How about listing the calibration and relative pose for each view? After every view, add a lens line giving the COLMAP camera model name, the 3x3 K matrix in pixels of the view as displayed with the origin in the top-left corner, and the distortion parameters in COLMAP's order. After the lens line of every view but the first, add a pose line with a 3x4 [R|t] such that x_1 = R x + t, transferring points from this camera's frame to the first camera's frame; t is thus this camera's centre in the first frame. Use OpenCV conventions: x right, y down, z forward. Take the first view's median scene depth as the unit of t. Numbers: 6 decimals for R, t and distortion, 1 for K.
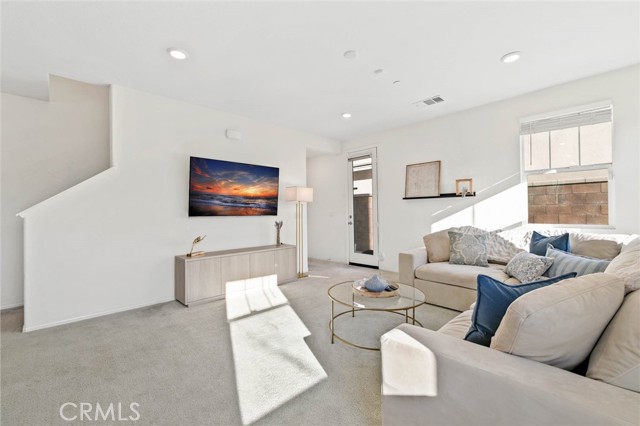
lens RADIAL K [[277.8, 0, 318.5], [0, 277.8, 207.6], [0, 0, 1]] dist [0.010800, -0.000201]
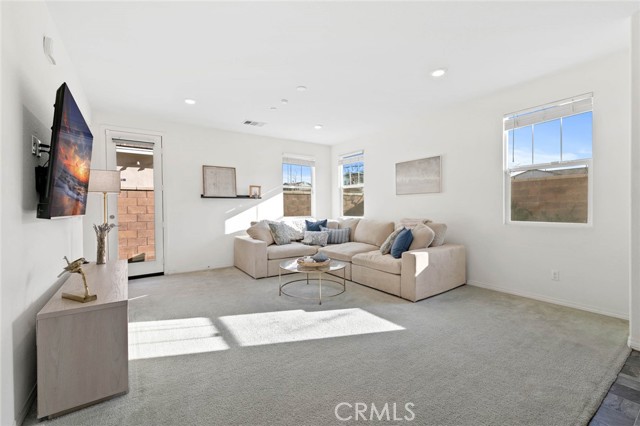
lens RADIAL K [[271.1, 0, 334.4], [0, 271.1, 210.0], [0, 0, 1]] dist [-0.000597, -0.000053]
pose [[0.133094, 0.008317, 0.991069, -0.737550], [-0.005754, 0.999954, -0.007619, 0.023940], [-0.991087, -0.004688, 0.133136, 0.448451]]
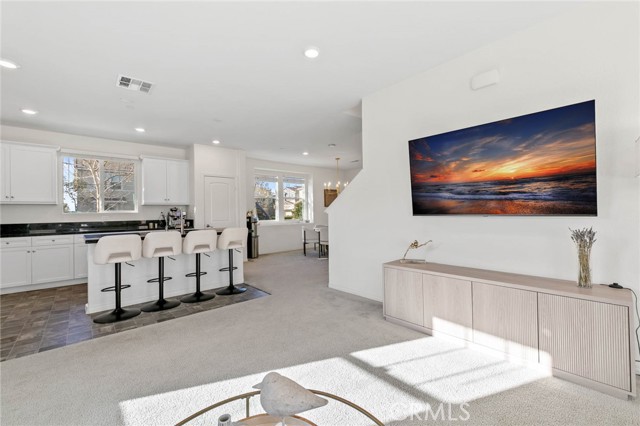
lens RADIAL K [[270.7, 0, 317.9], [0, 270.7, 203.3], [0, 0, 1]] dist [0.044269, 0.000016]
pose [[-0.036969, -0.022392, -0.999065, 0.314125], [0.025429, 0.999404, -0.023341, 0.009416], [0.998993, -0.026269, -0.036378, 0.684803]]
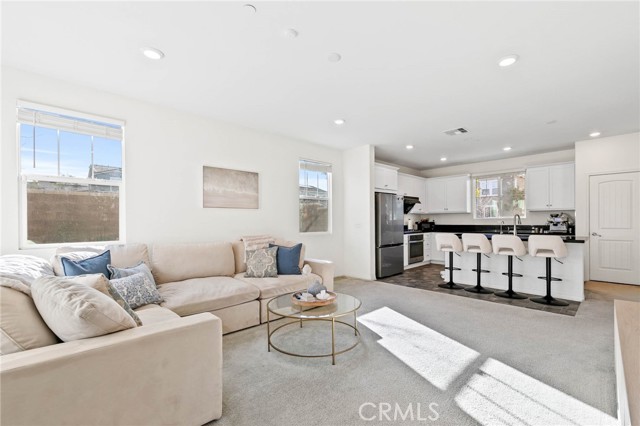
lens RADIAL K [[277.7, 0, 328.1], [0, 277.7, 221.1], [0, 0, 1]] dist [0.000877, -0.000078]
pose [[-0.999573, 0.018676, -0.022486, 0.108461], [0.018828, 0.999801, -0.006590, 0.006976], [0.022358, -0.007011, -0.999725, 1.295263]]
